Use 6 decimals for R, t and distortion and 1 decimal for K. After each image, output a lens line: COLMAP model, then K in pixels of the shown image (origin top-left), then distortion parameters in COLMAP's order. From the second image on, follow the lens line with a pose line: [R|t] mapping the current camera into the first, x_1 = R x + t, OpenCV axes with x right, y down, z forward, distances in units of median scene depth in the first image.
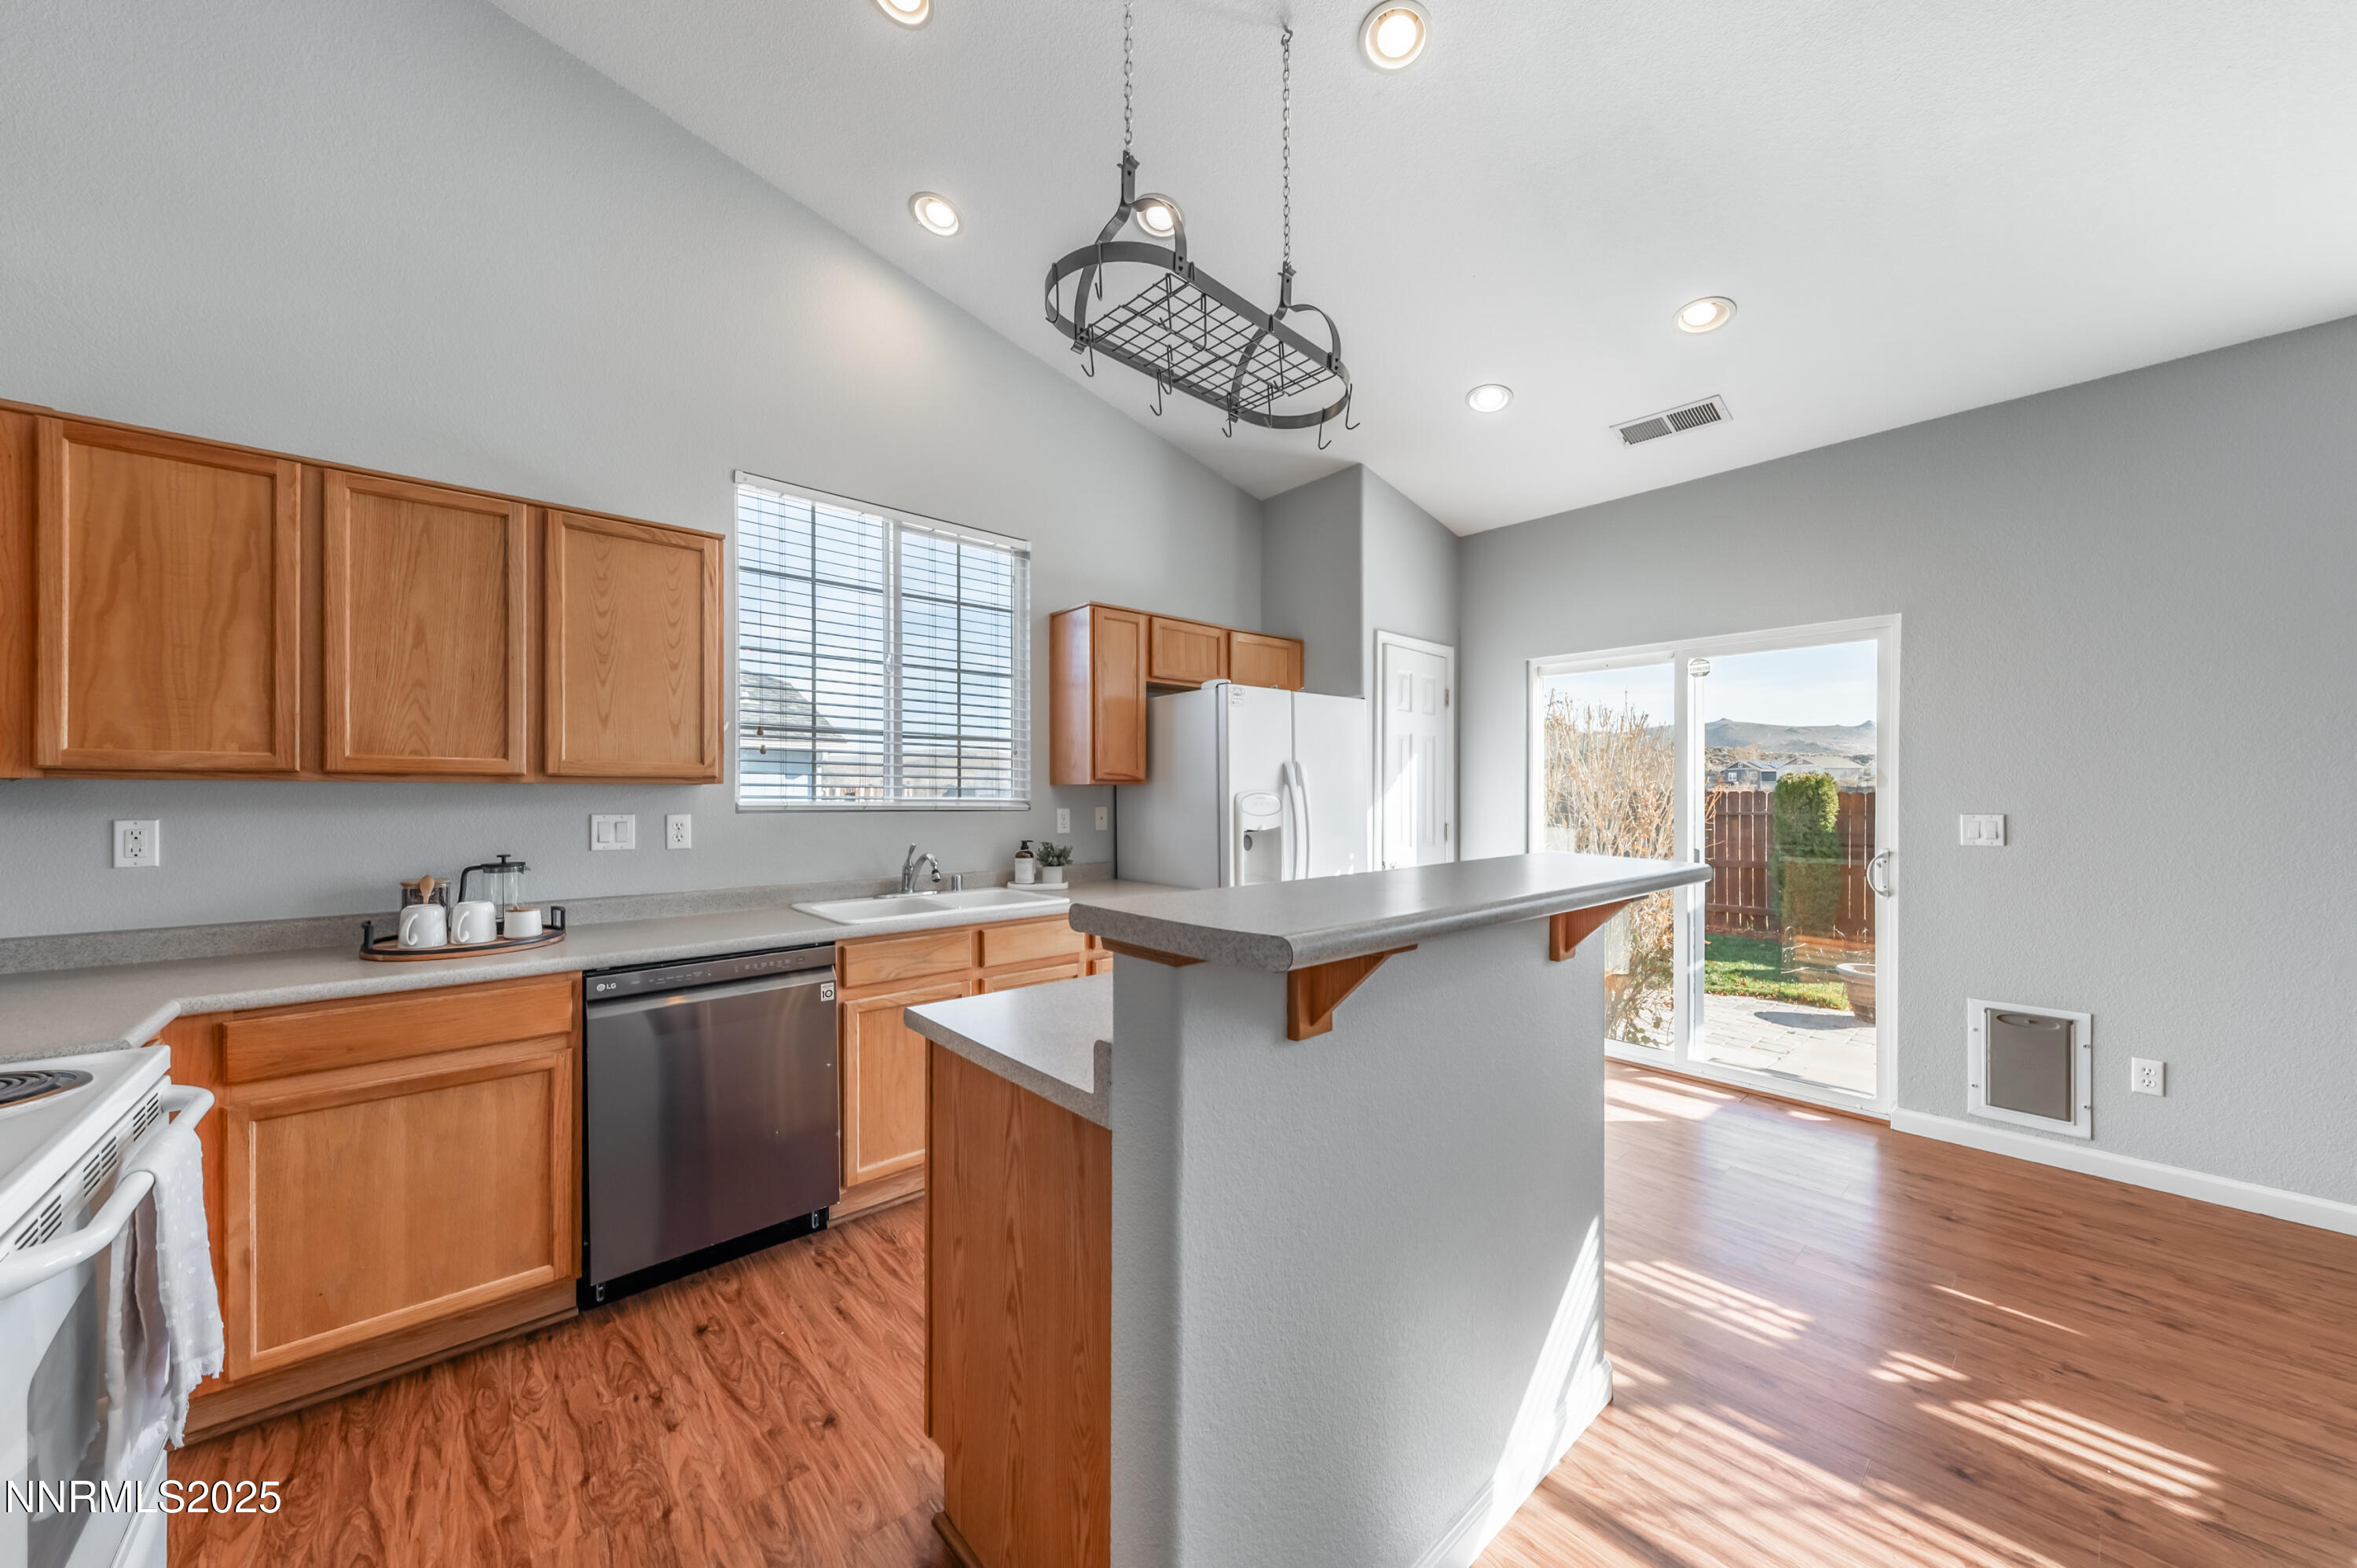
lens RADIAL K [[820.3, 0, 1125.2], [0, 820.3, 791.3], [0, 0, 1]] dist [0.004502, -0.000234]
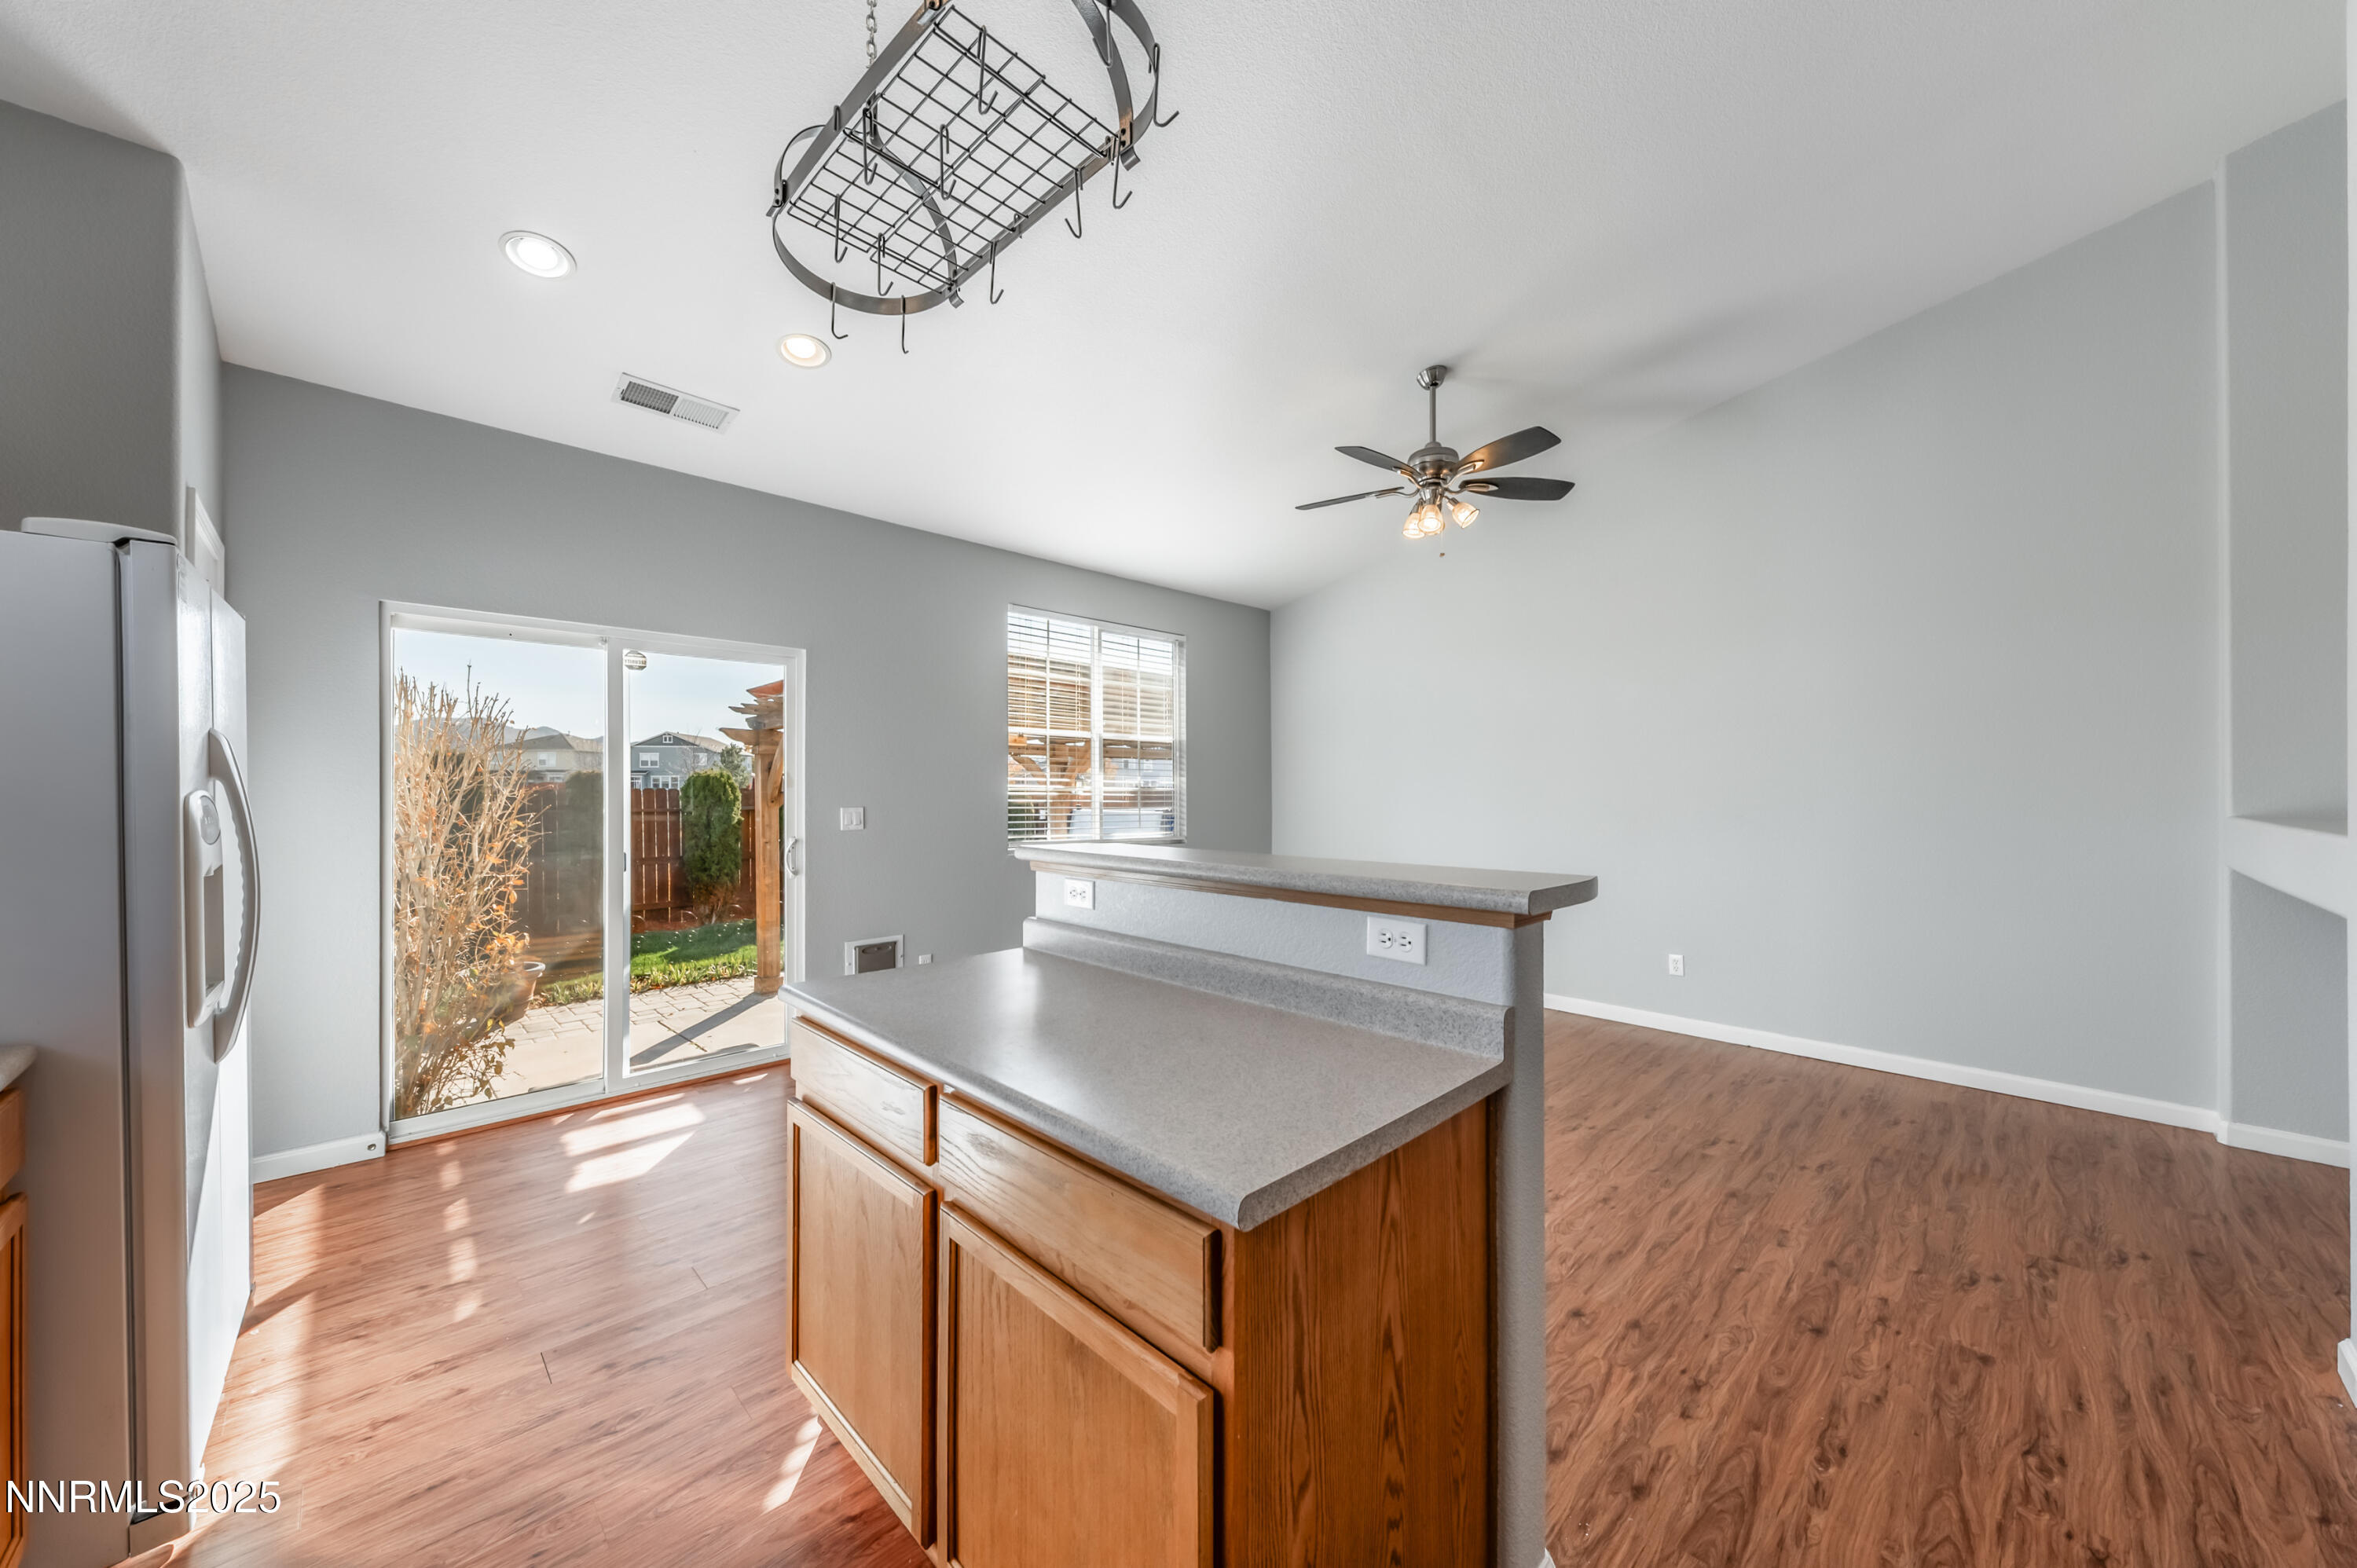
lens RADIAL K [[818.0, 0, 1222.2], [0, 818.0, 787.2], [0, 0, 1]] dist [0.007832, -0.002516]
pose [[-0.097155, 0.001796, 0.995268, -0.483882], [-0.000379, 0.999998, -0.001841, -0.004237], [-0.995269, -0.000556, -0.097154, 0.645412]]
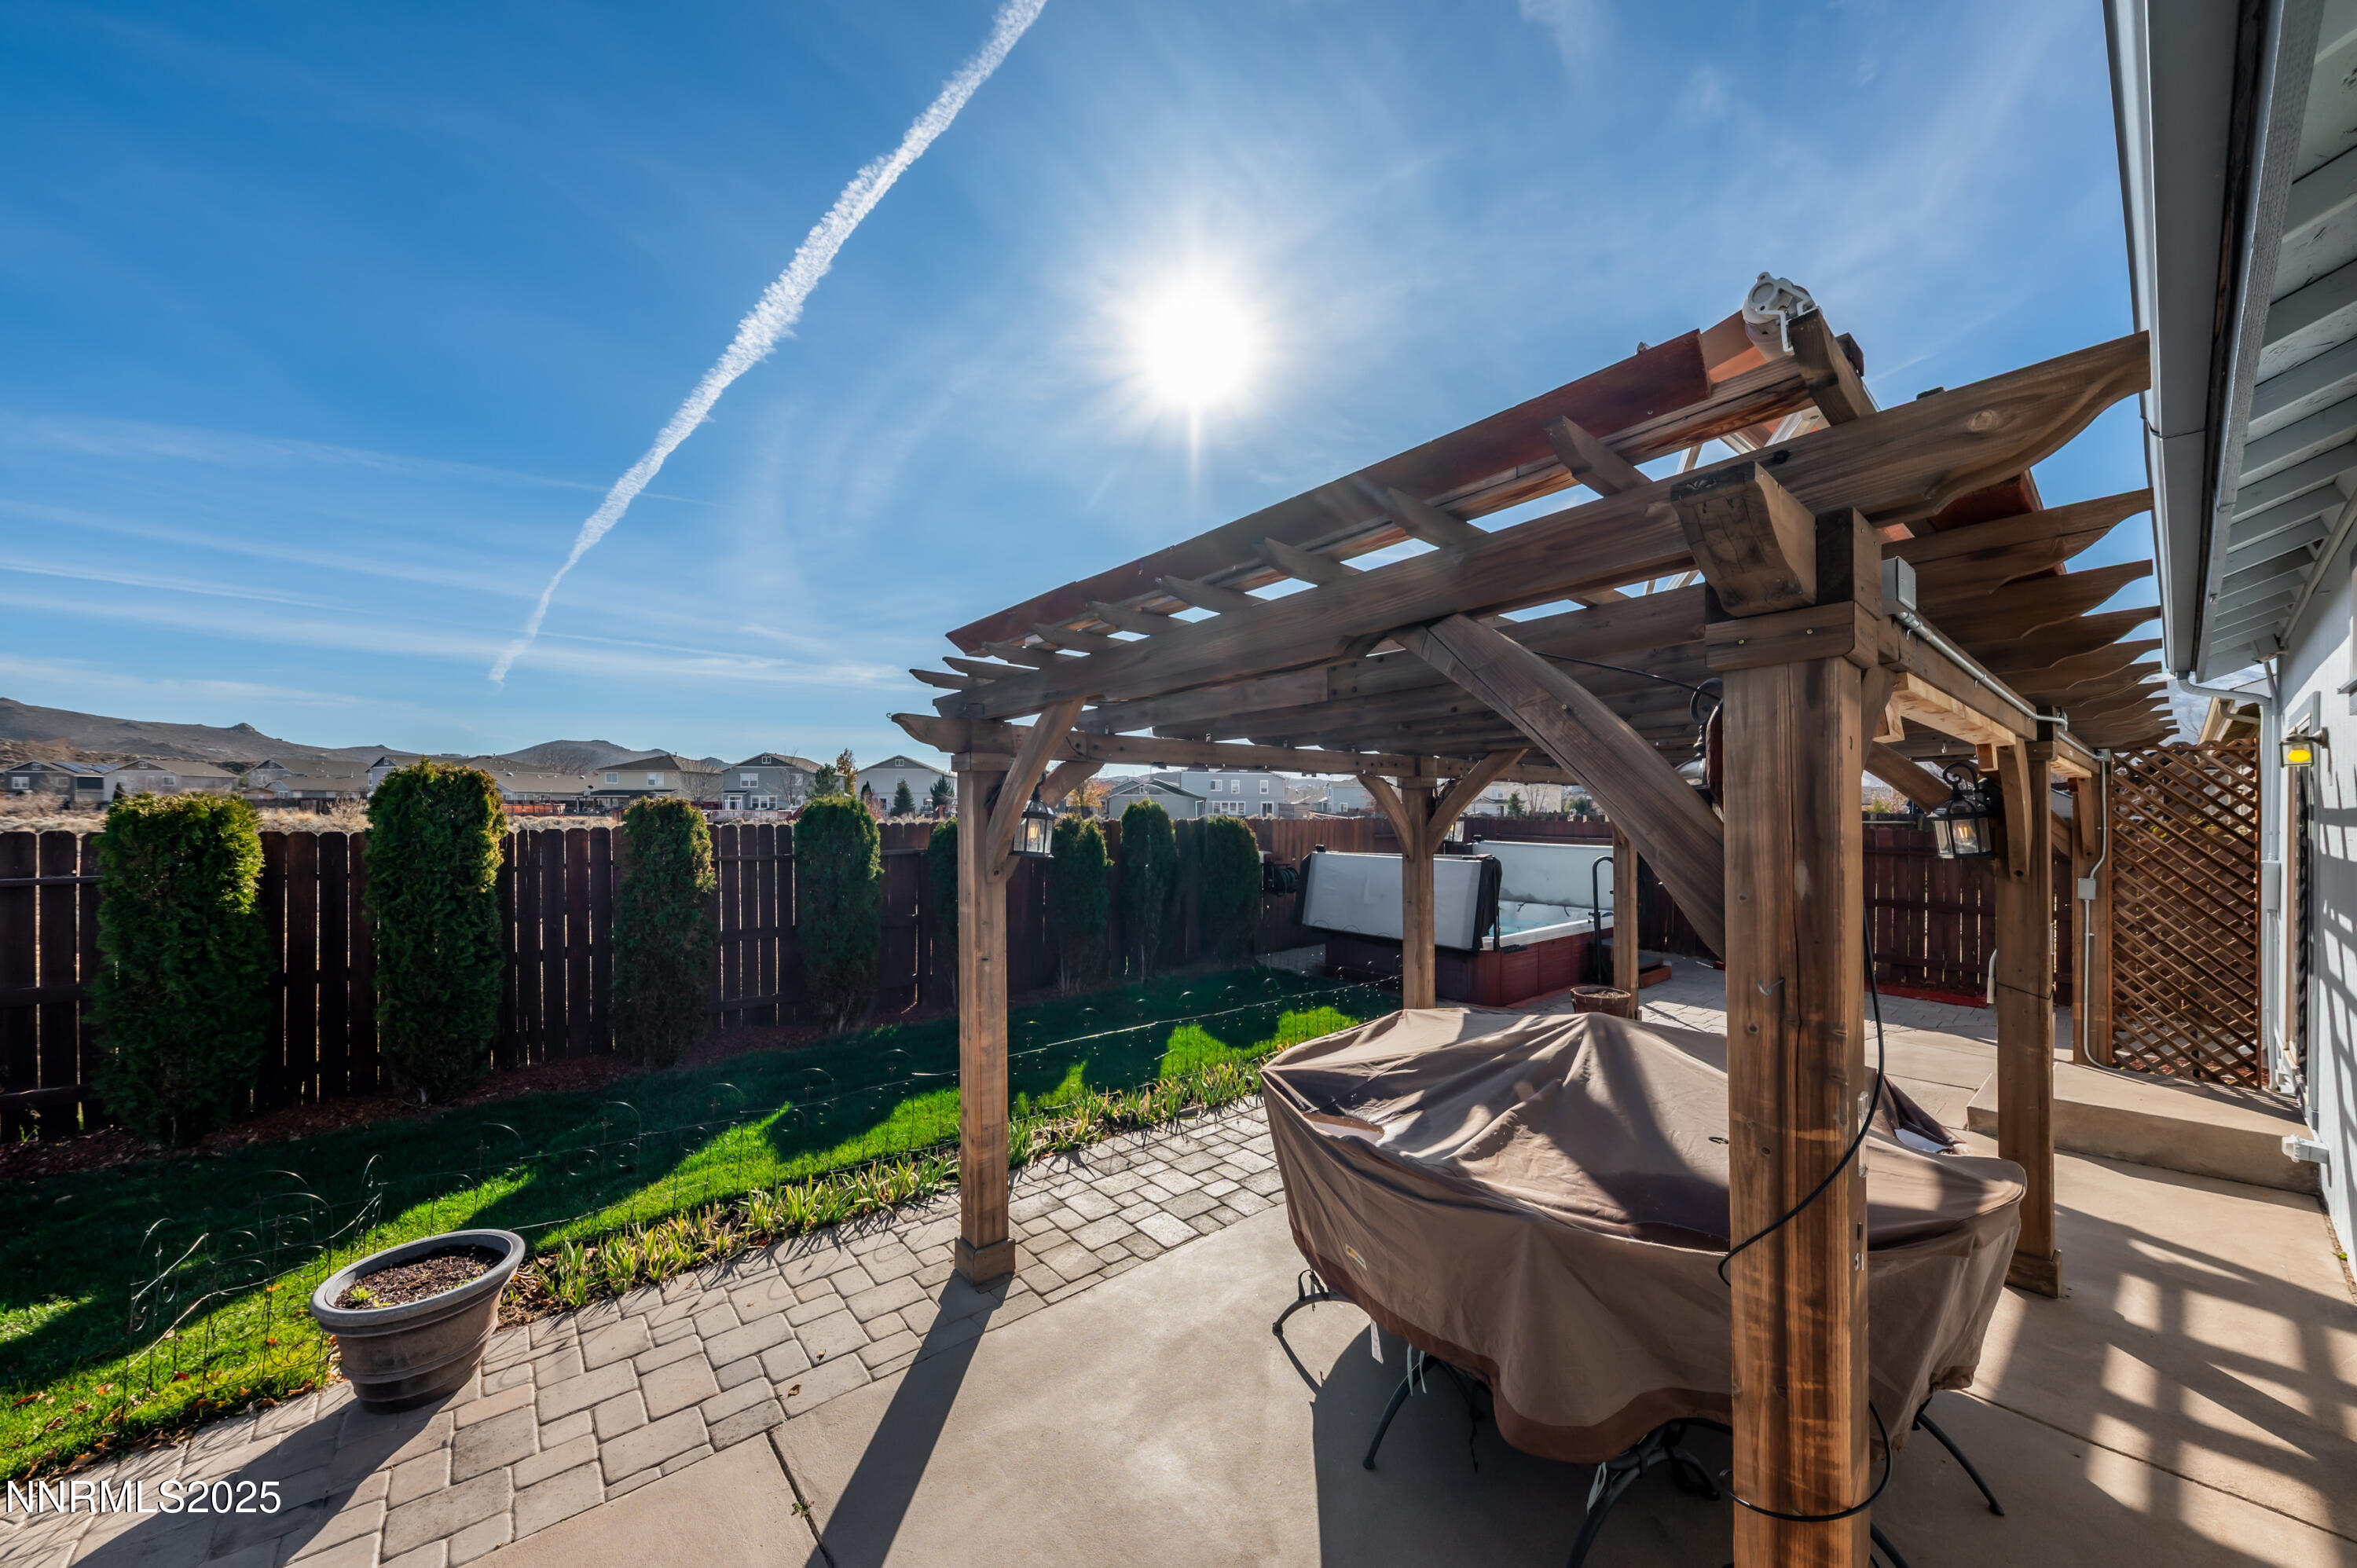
lens RADIAL K [[903.0, 0, 1255.5], [0, 903.0, 821.6], [0, 0, 1]] dist [0.009229, -0.000156]
pose [[0.002384, -0.009679, 0.999950, 1.295814], [-0.005666, 0.999937, 0.009692, -0.062766], [-0.999981, -0.005689, 0.002329, 1.642422]]
